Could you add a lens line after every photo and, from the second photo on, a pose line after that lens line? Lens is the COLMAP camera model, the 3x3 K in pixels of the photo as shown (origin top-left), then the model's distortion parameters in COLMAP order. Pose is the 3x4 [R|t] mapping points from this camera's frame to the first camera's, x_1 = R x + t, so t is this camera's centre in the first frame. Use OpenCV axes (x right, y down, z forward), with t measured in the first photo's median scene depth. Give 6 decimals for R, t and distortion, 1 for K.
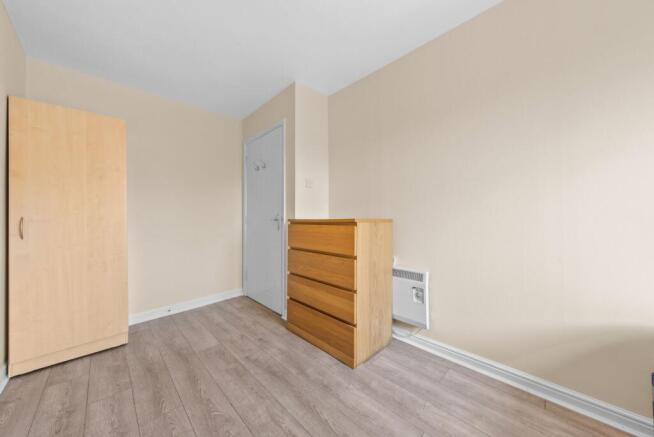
lens RADIAL K [[222.2, 0, 329.7], [0, 222.2, 215.5], [0, 0, 1]] dist [-0.005588, 0.001063]
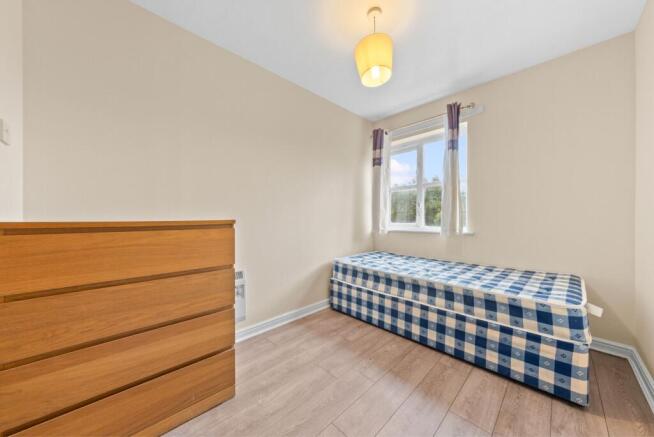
lens RADIAL K [[222.2, 0, 325.7], [0, 222.2, 222.0], [0, 0, 1]] dist [-0.005588, 0.001063]
pose [[0.036567, -0.010916, 0.999272, -0.559198], [-0.009295, 0.999893, 0.011263, 0.007518], [-0.999288, -0.009700, 0.036462, 0.483259]]
